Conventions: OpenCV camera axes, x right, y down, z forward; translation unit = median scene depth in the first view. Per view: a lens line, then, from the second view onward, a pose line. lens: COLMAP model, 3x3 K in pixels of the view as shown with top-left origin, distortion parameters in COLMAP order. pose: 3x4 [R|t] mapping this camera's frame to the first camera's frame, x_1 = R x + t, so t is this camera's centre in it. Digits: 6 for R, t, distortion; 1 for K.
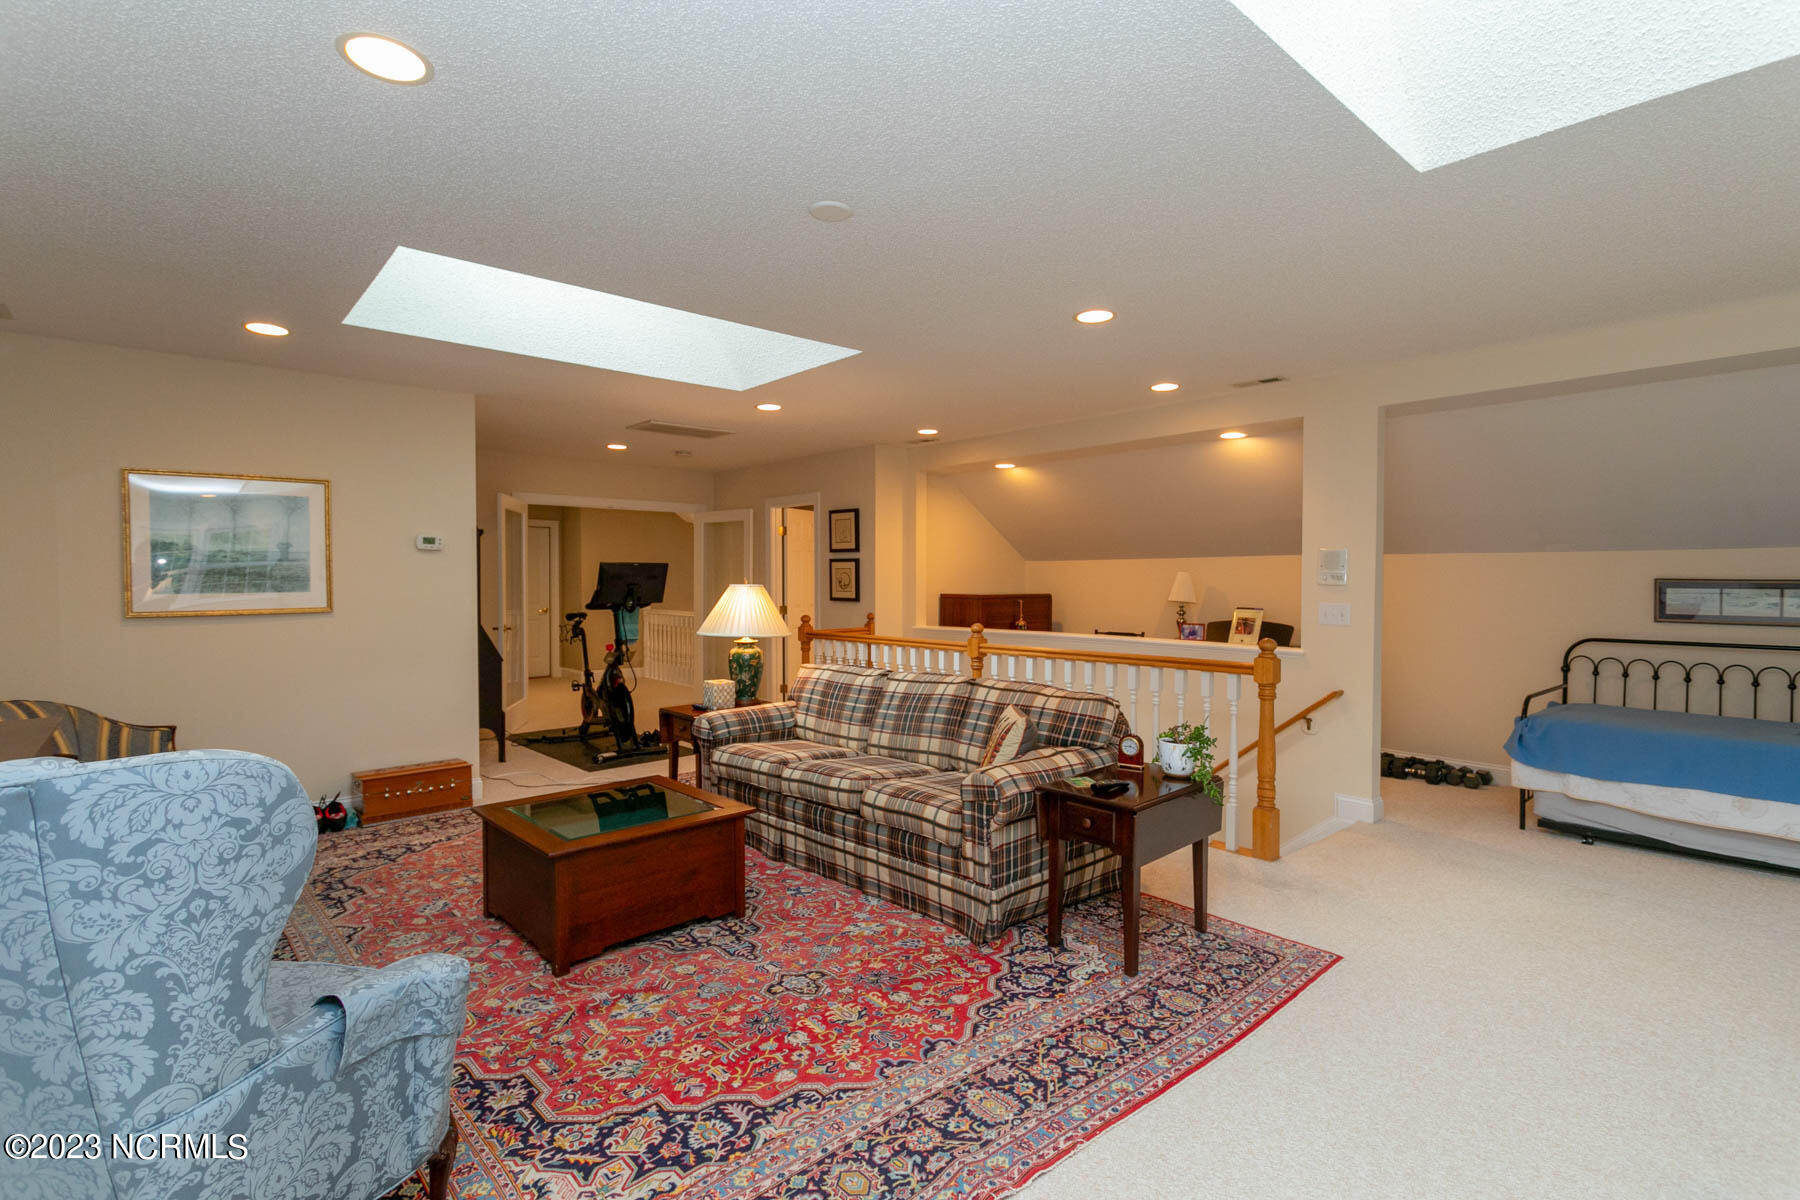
lens RADIAL K [[855.3, 0, 897.7], [0, 855.3, 592.6], [0, 0, 1]] dist [-0.001752, 0.000279]
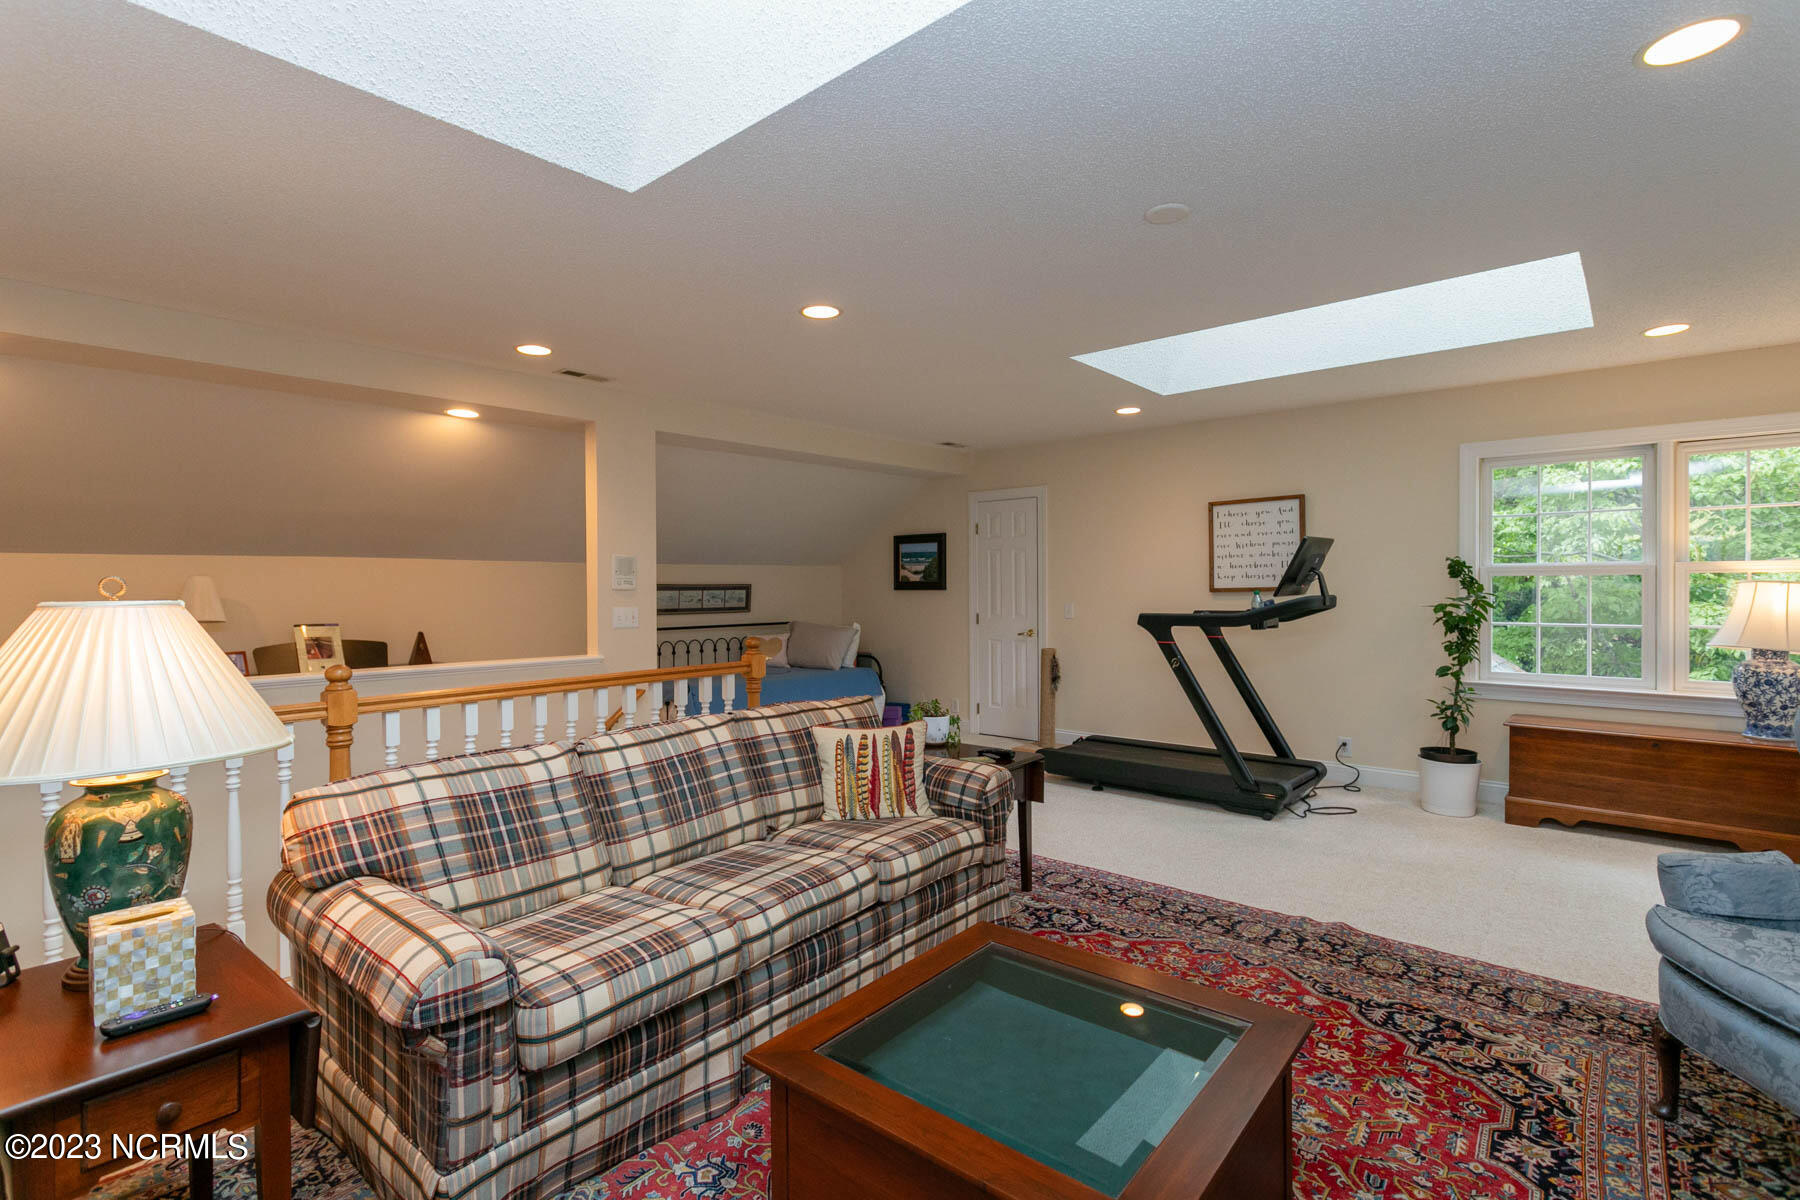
lens RADIAL K [[855.3, 0, 897.5], [0, 855.3, 593.9], [0, 0, 1]] dist [-0.001752, 0.000279]
pose [[-0.131463, -0.010638, 0.991264, -1.198338], [0.024642, 0.999598, 0.013995, -0.020771], [-0.991015, 0.026267, -0.131148, 1.683405]]
